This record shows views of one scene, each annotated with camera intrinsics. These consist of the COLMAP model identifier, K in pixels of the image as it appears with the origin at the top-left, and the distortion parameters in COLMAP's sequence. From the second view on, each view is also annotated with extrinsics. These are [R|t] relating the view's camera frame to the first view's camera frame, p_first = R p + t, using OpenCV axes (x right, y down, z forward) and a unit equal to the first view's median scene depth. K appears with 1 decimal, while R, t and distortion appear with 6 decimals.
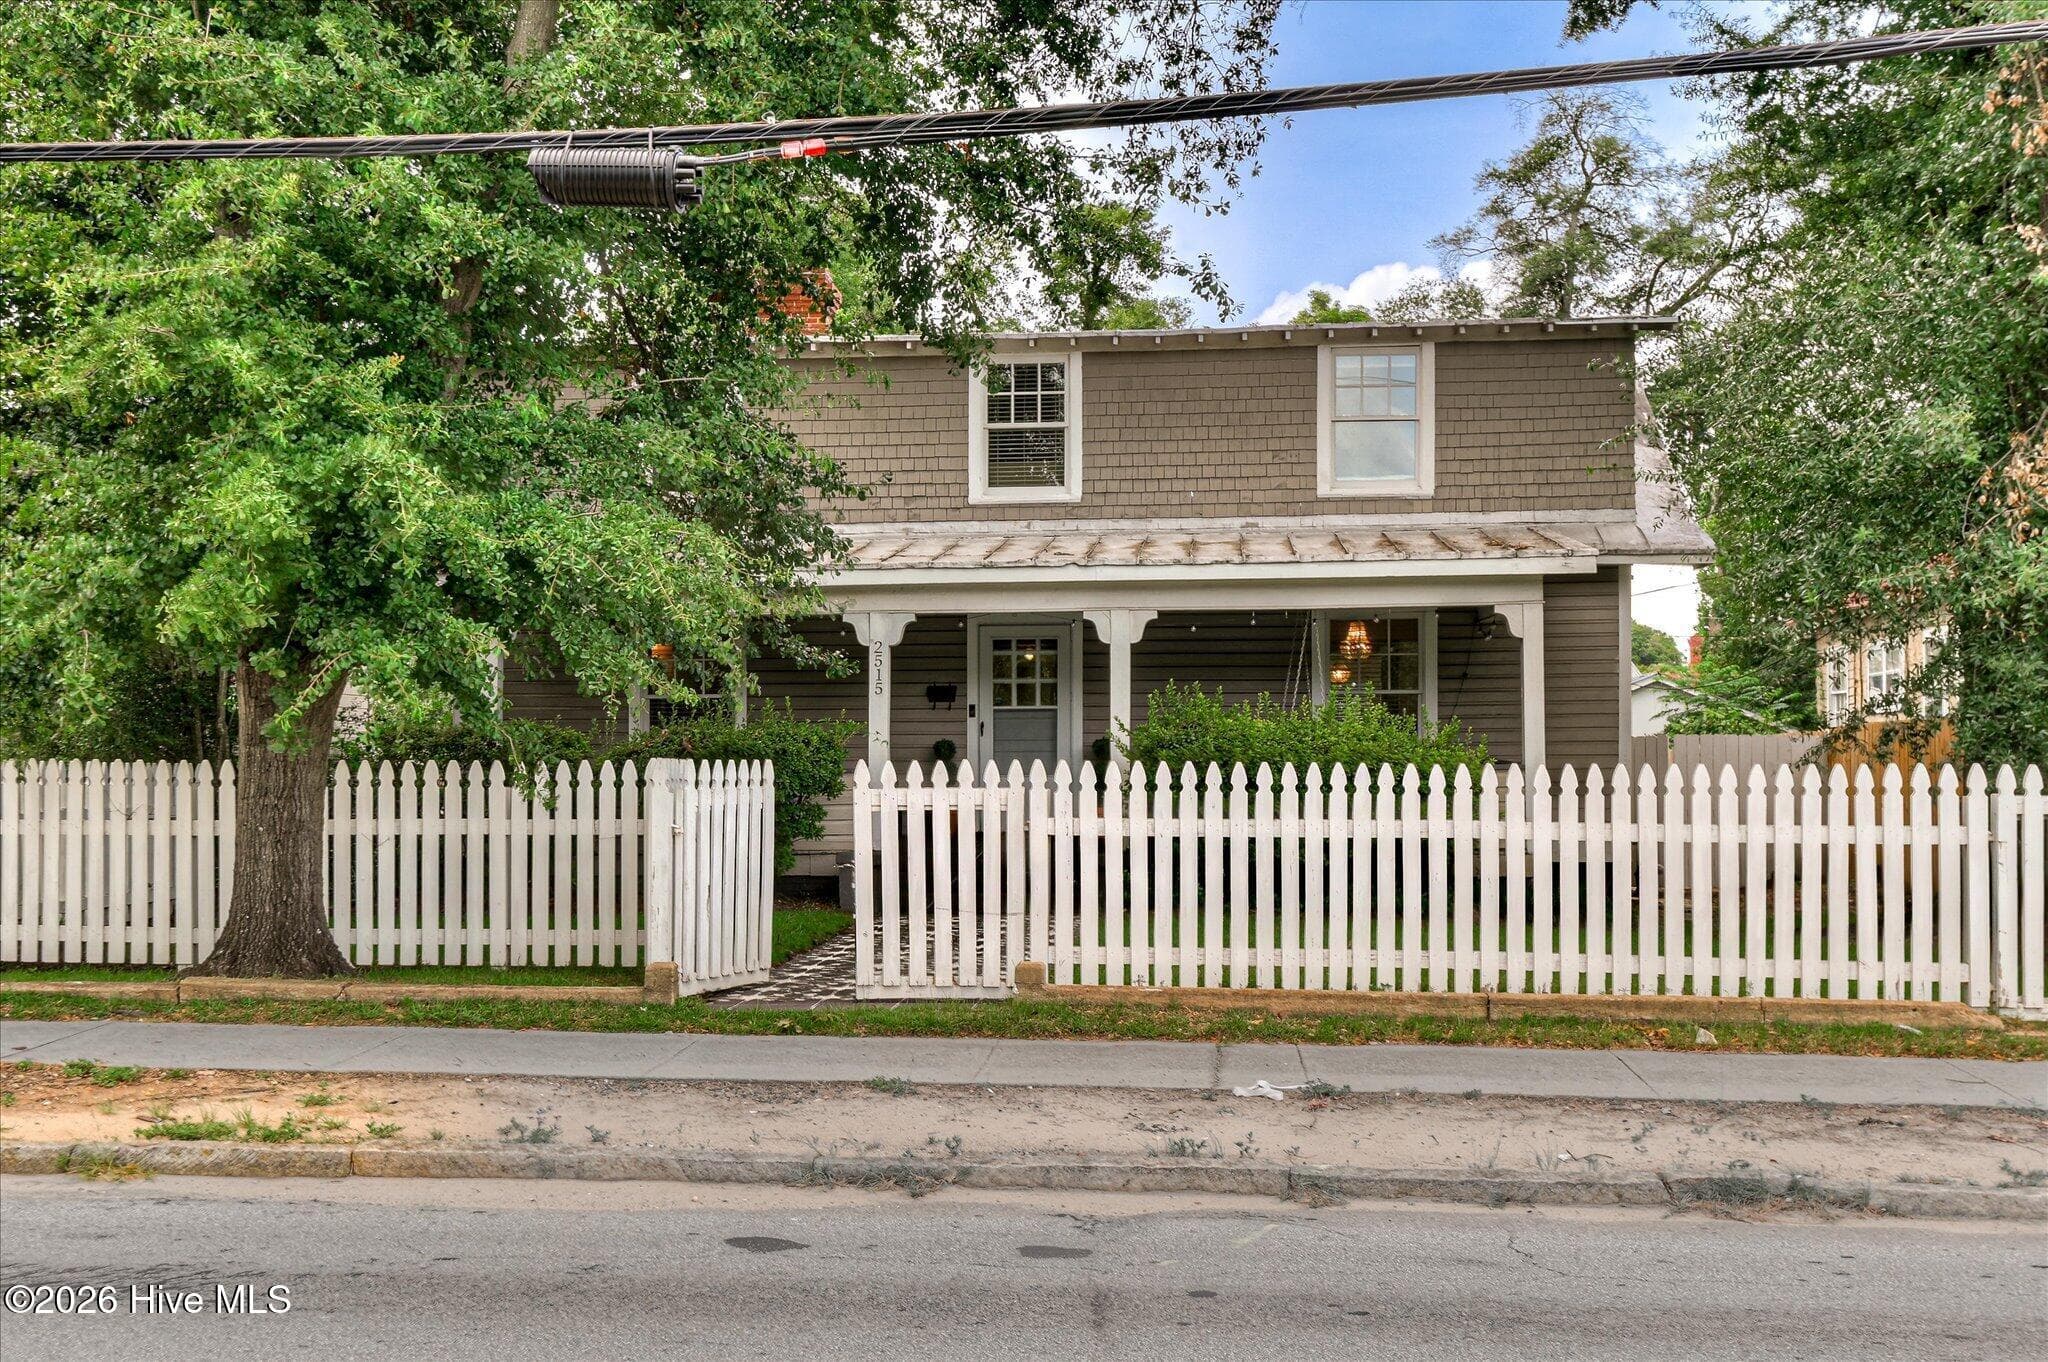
lens RADIAL K [[1991.9, 0, 1084.3], [0, 1991.9, 729.2], [0, 0, 1]] dist [0.072126, -0.004760]
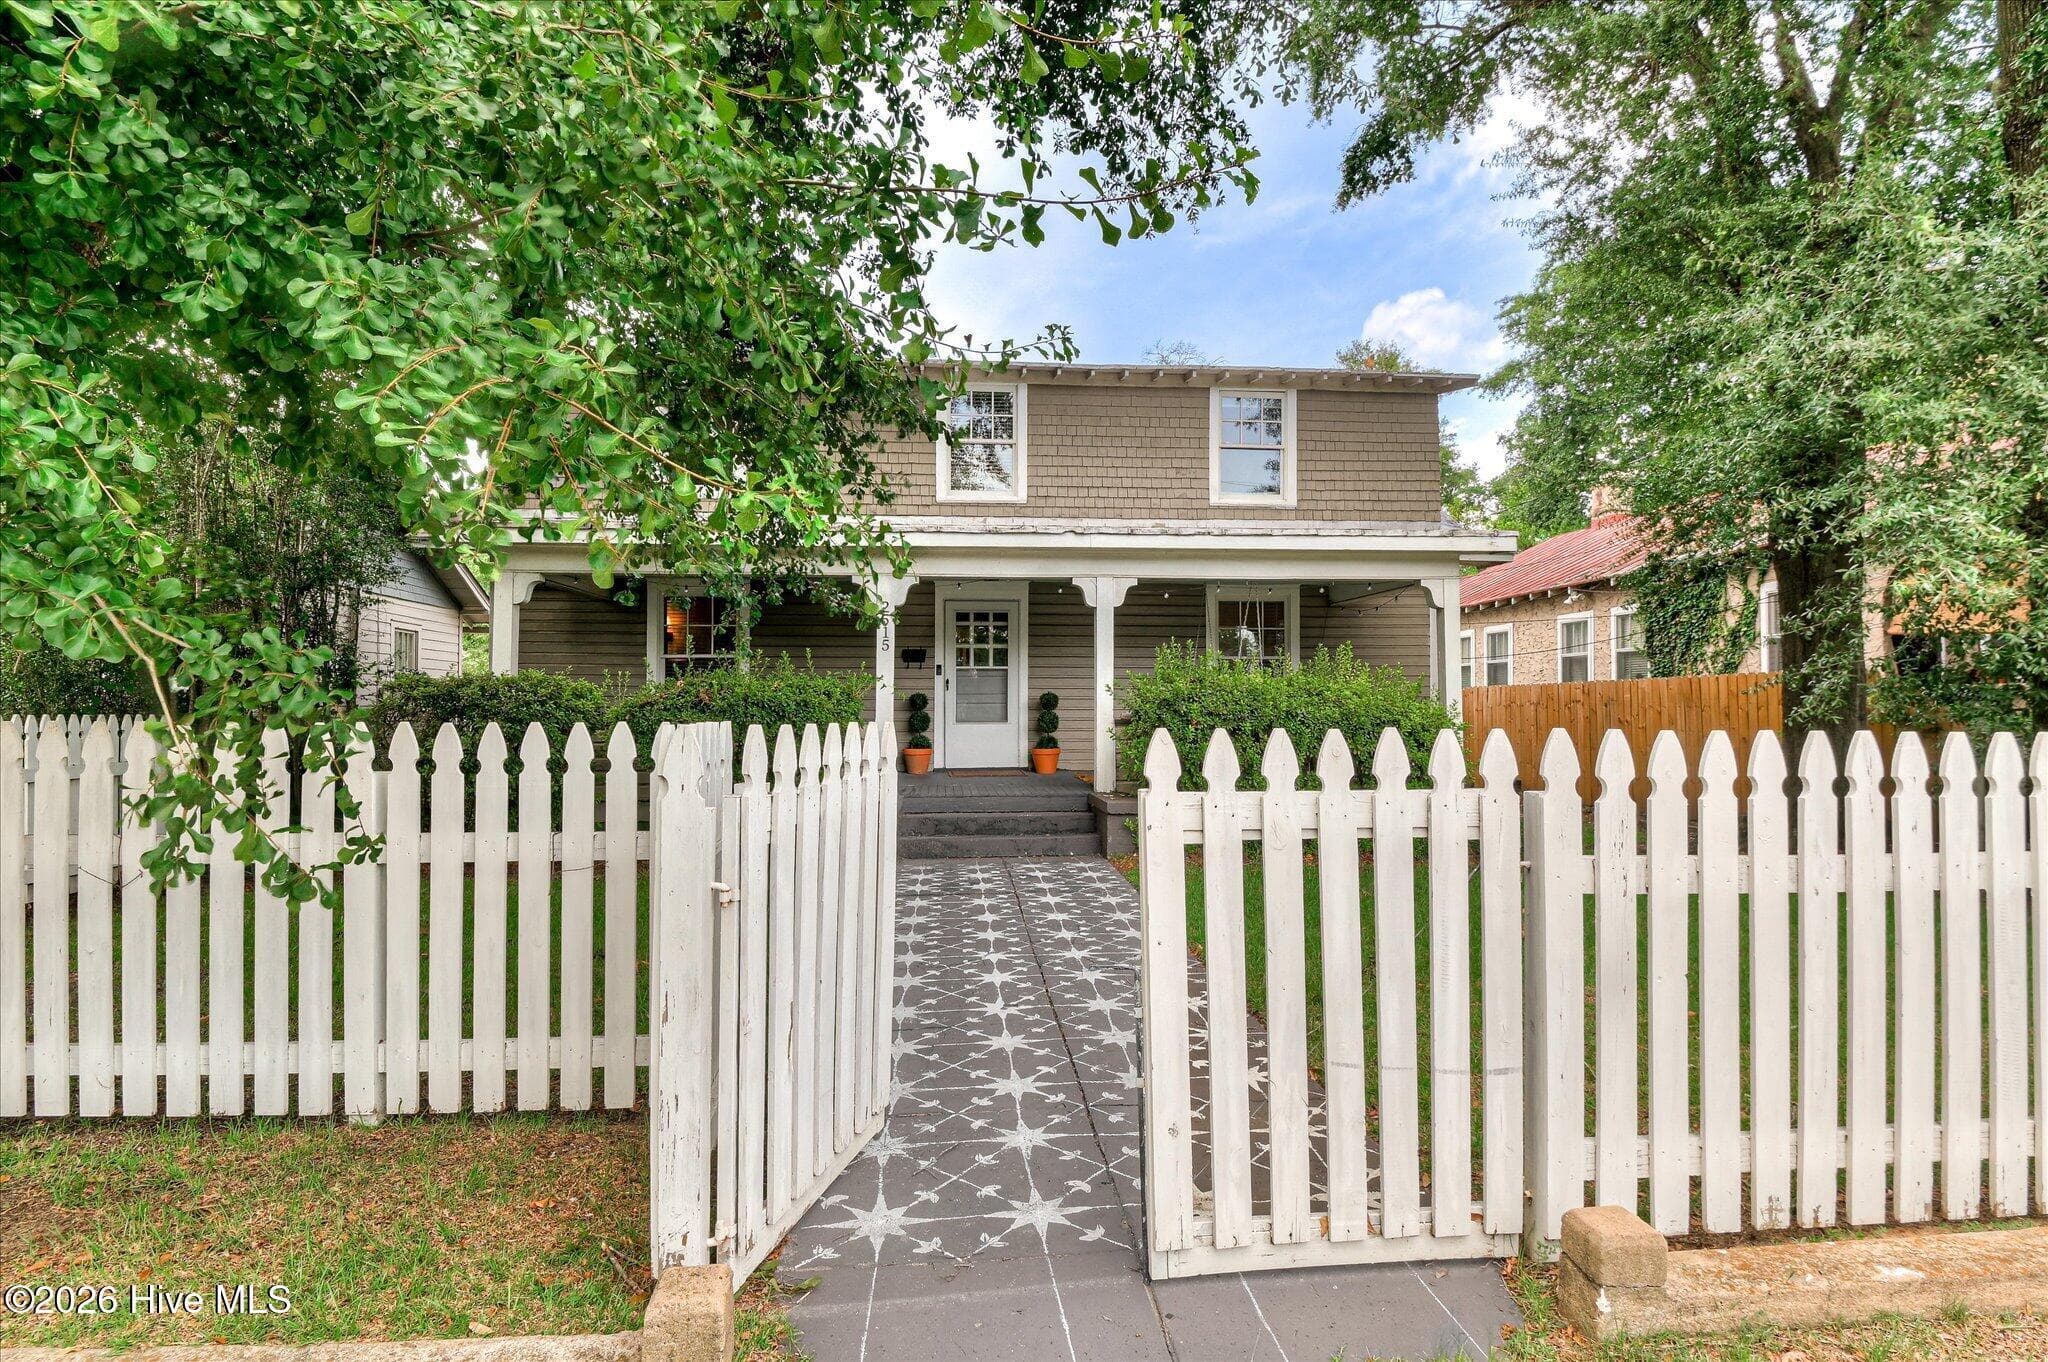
lens RADIAL K [[926.4, 0, 1014.5], [0, 926.4, 672.8], [0, 0, 1]] dist [0.001468, -0.023464]
pose [[0.989347, 0.006970, 0.145407, -0.159254], [-0.003967, 0.999773, -0.020935, 0.007227], [-0.145519, 0.020135, 0.989150, 0.736702]]
